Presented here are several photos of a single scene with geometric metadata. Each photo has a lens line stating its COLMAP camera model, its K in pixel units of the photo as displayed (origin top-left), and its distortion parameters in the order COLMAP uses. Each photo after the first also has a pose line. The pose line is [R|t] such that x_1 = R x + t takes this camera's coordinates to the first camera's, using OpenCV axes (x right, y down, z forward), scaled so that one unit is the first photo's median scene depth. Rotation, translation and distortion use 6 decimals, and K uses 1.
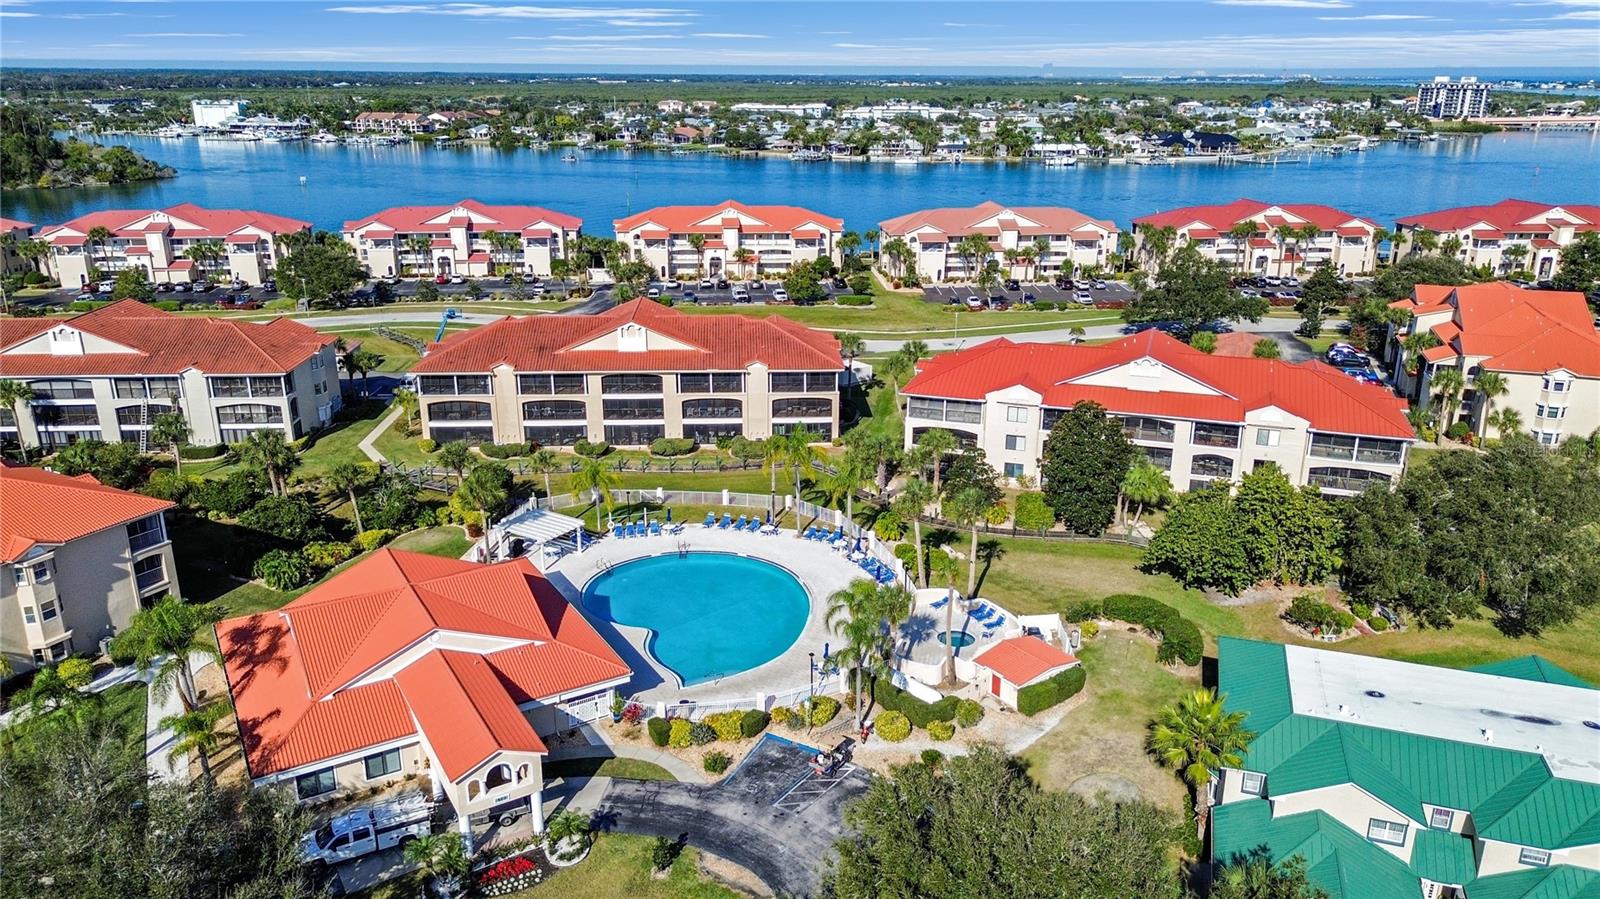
lens RADIAL K [[1130.2, 0, 811.4], [0, 1130.2, 451.0], [0, 0, 1]] dist [0.078772, -0.080748]
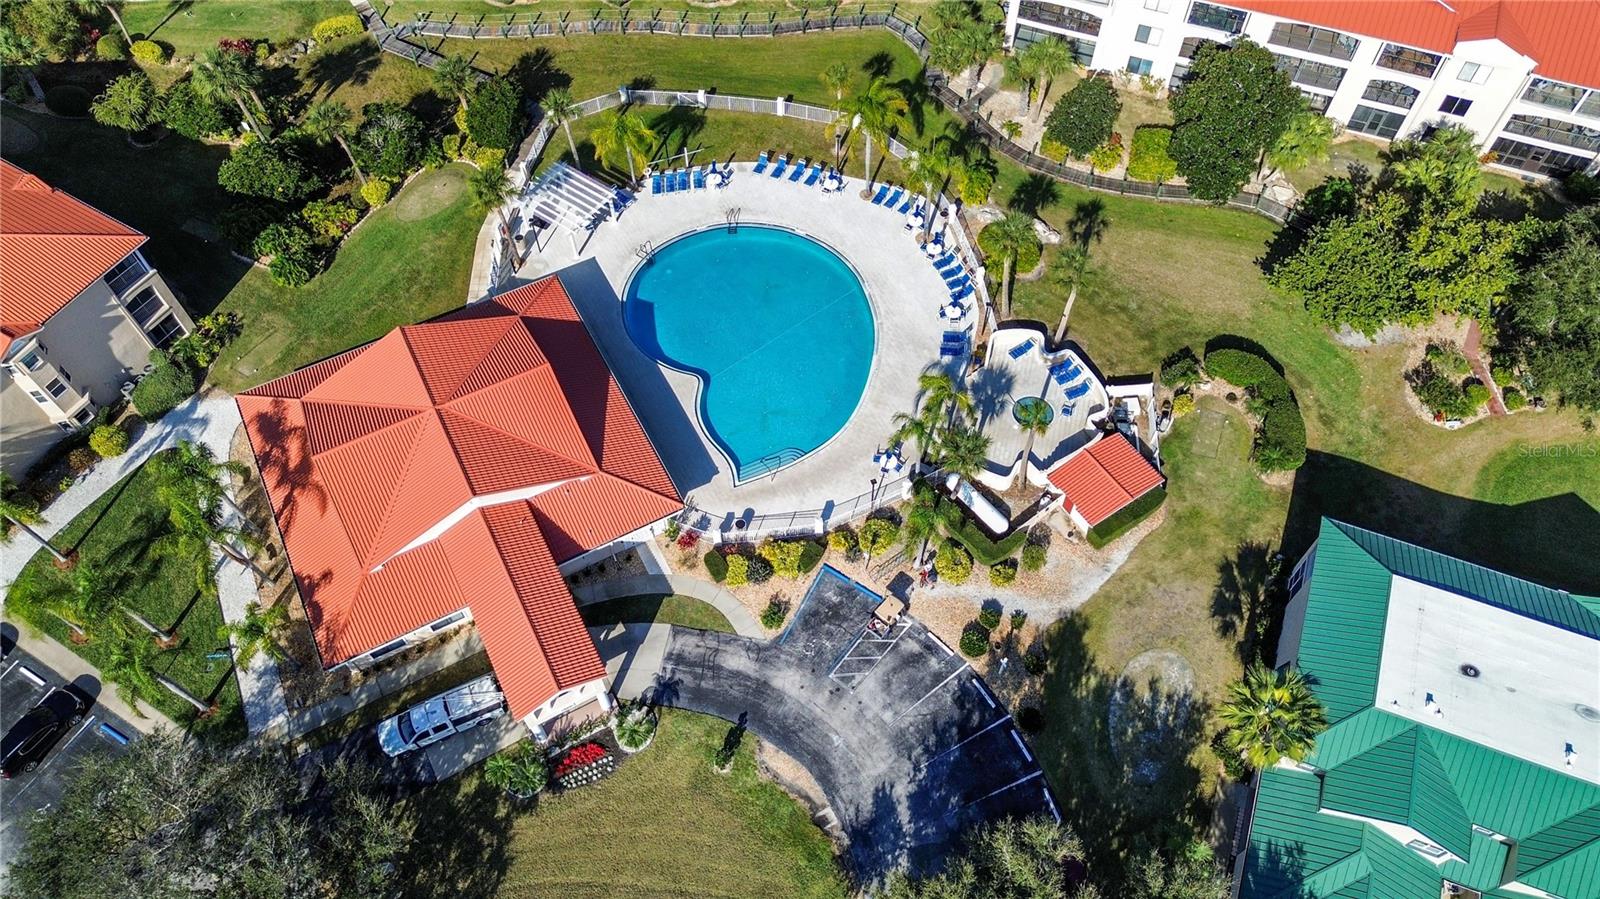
lens RADIAL K [[1130.2, 0, 811.4], [0, 1130.2, 451.0], [0, 0, 1]] dist [0.078772, -0.080748]
pose [[0.998436, 0.044327, -0.034060, -0.022205], [-0.013253, 0.779603, 0.626134, -0.452616], [0.054308, -0.624703, 0.778971, 0.305940]]
